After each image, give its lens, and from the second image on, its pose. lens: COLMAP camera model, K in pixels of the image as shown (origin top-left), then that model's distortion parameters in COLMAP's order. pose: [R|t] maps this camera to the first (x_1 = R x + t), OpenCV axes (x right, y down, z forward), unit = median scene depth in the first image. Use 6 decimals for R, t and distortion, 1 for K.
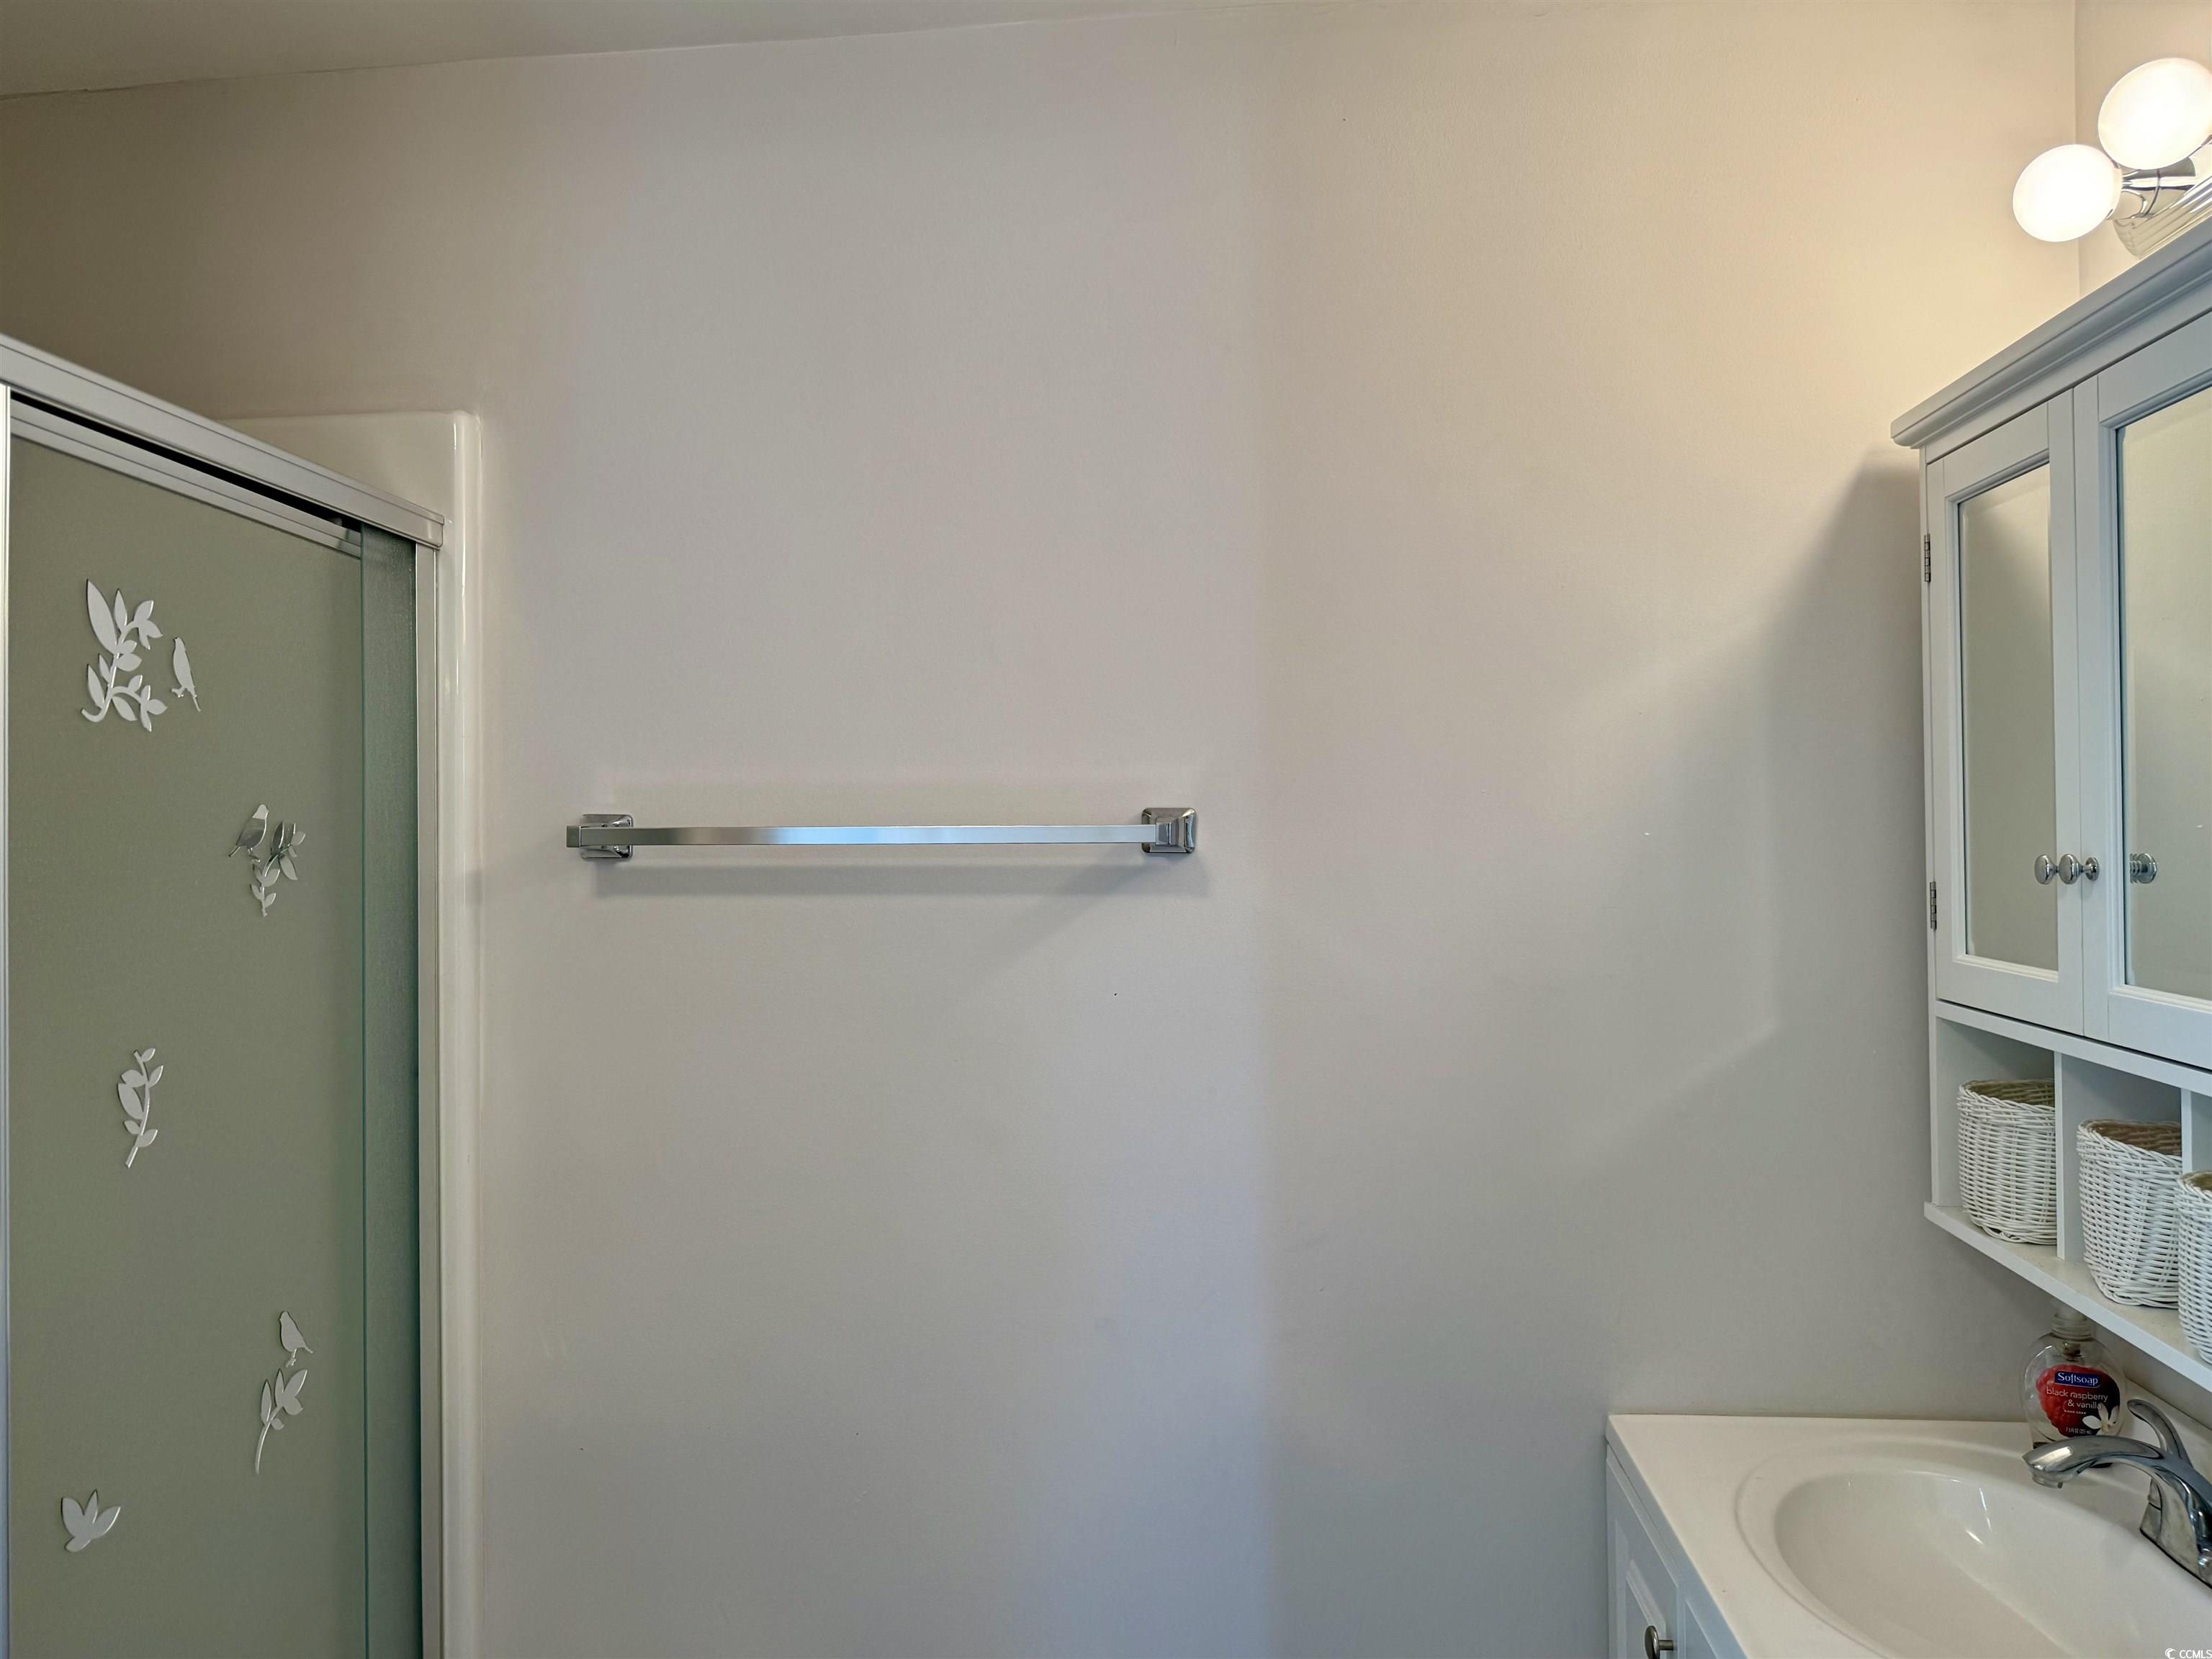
lens RADIAL K [[1597.2, 0, 1103.2], [0, 1597.2, 832.3], [0, 0, 1]] dist [0.039836, -0.036470]
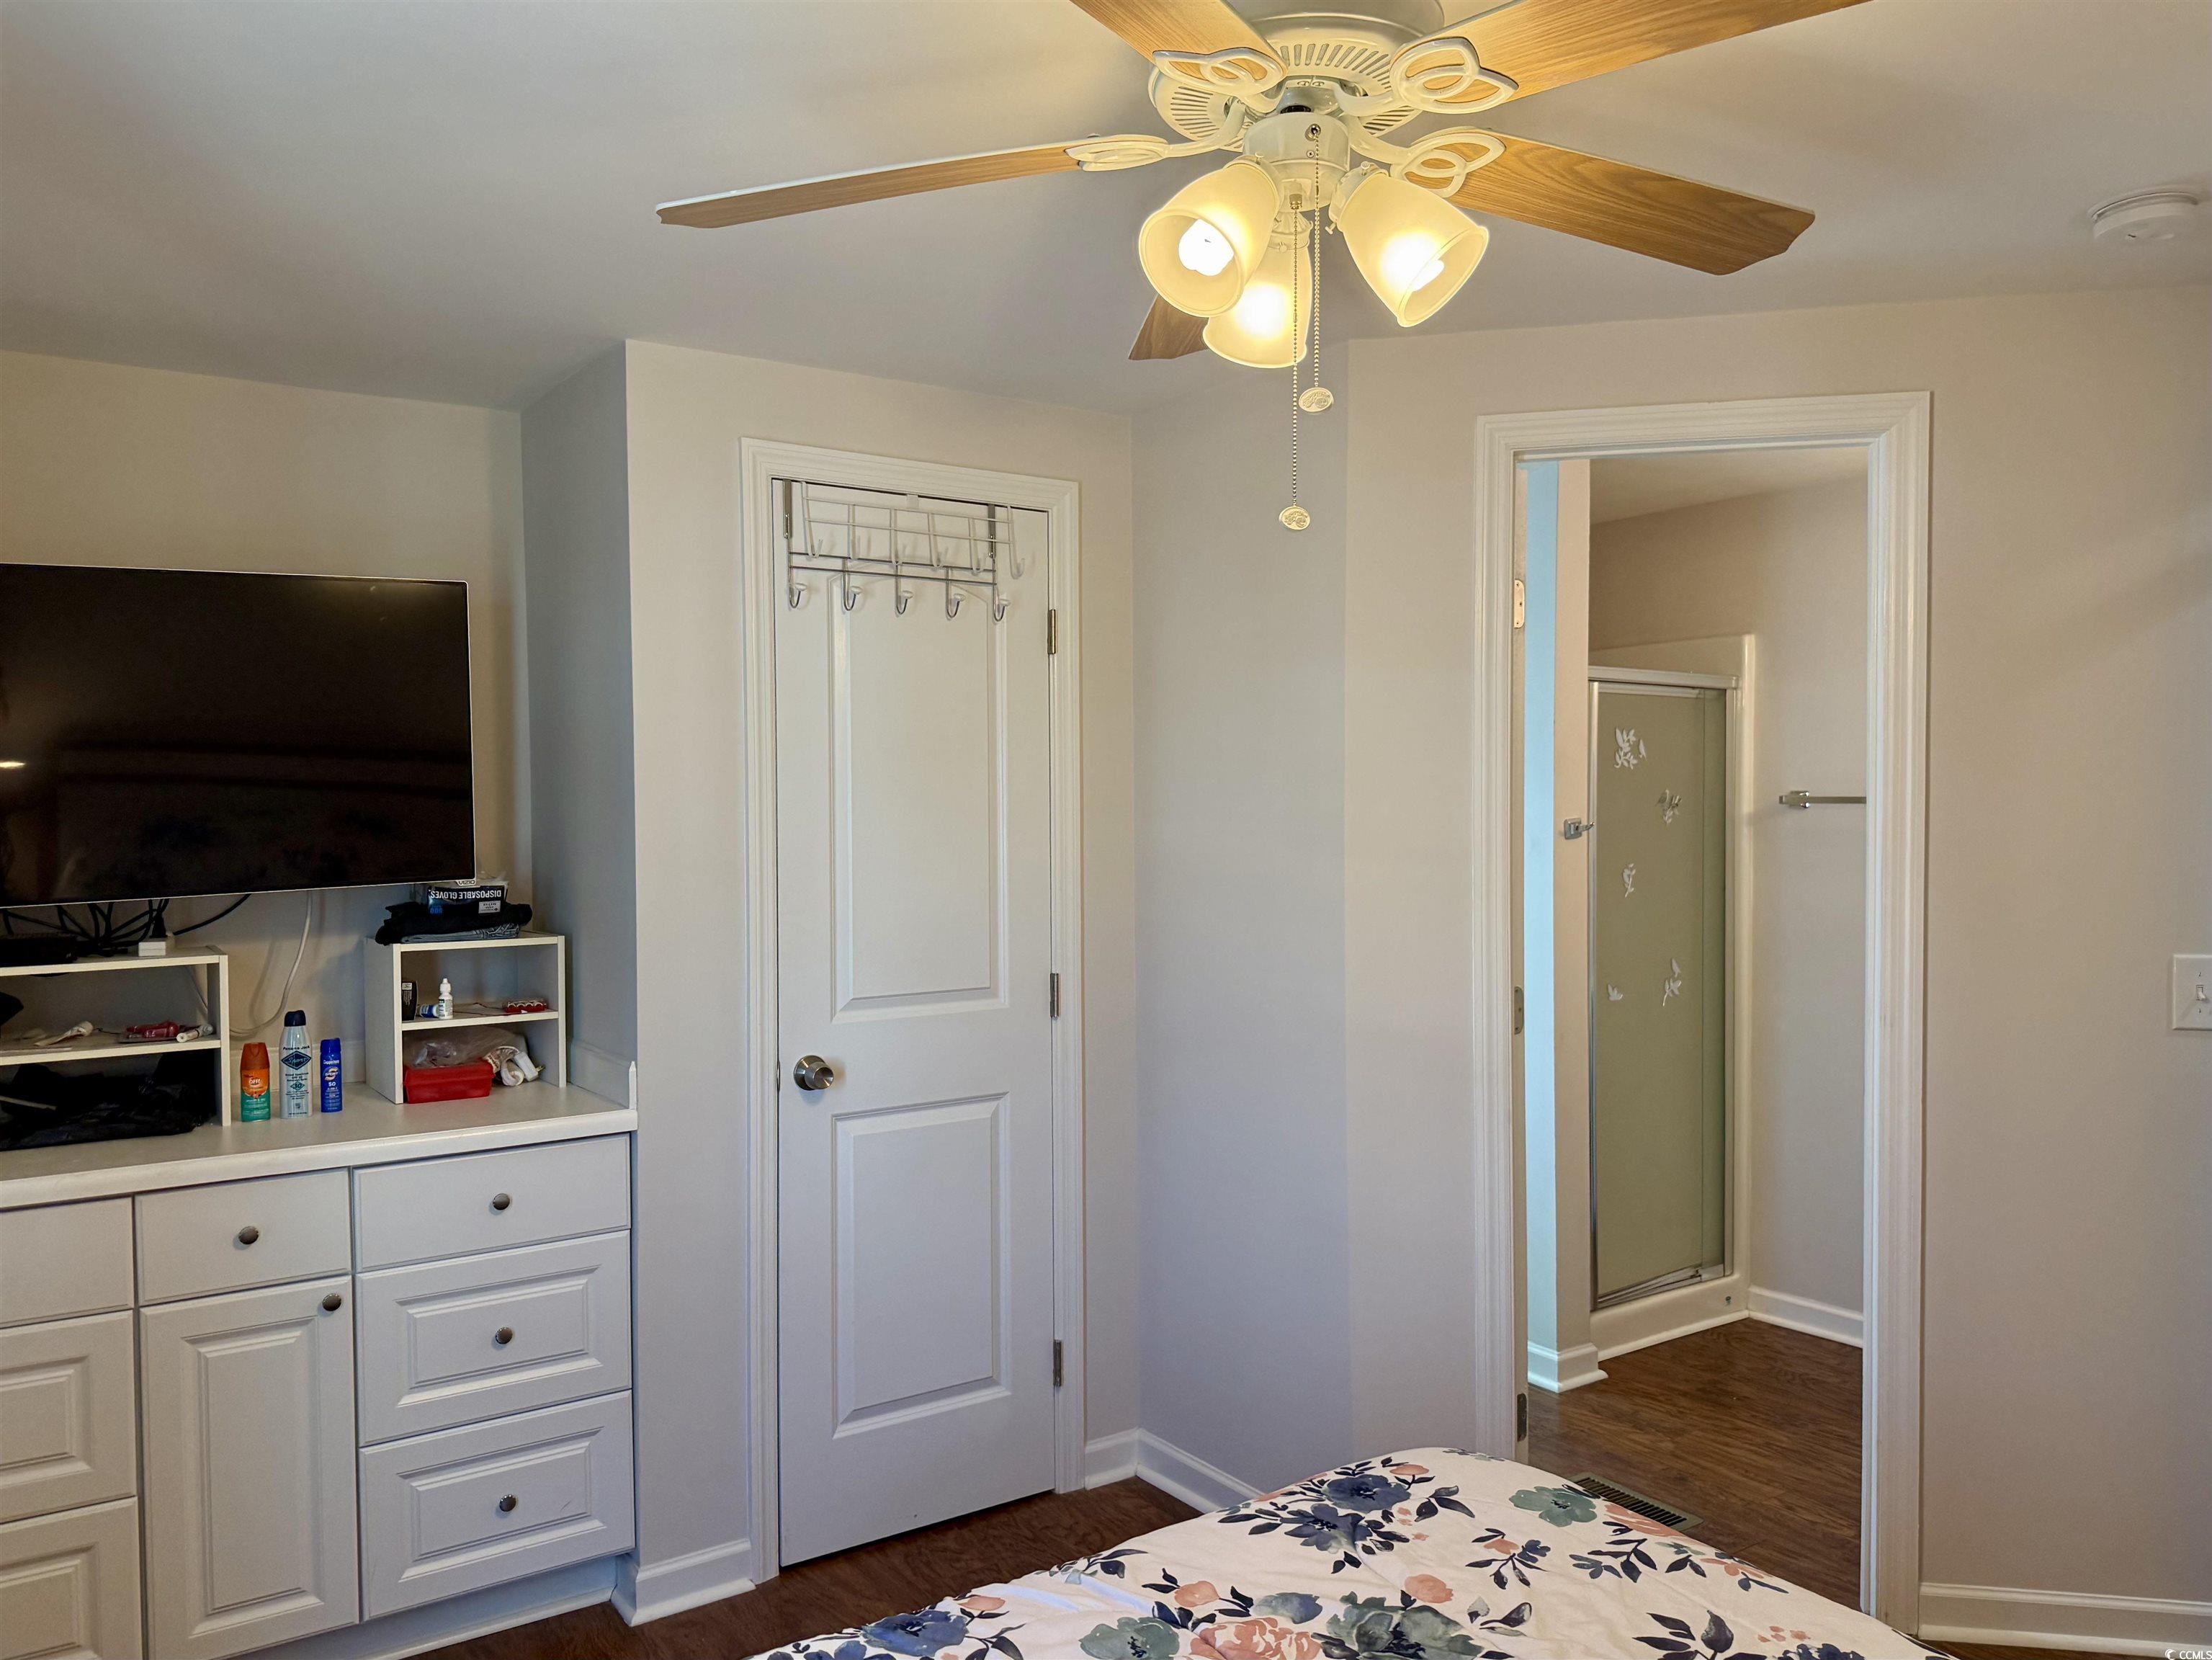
lens RADIAL K [[1597.4, 0, 1103.2], [0, 1597.4, 832.8], [0, 0, 1]] dist [0.039836, -0.036470]
pose [[0.639025, 0.022666, -0.768852, 1.096252], [-0.000326, 0.999574, 0.029197, -0.022623], [0.769186, -0.018407, 0.638760, -1.706243]]
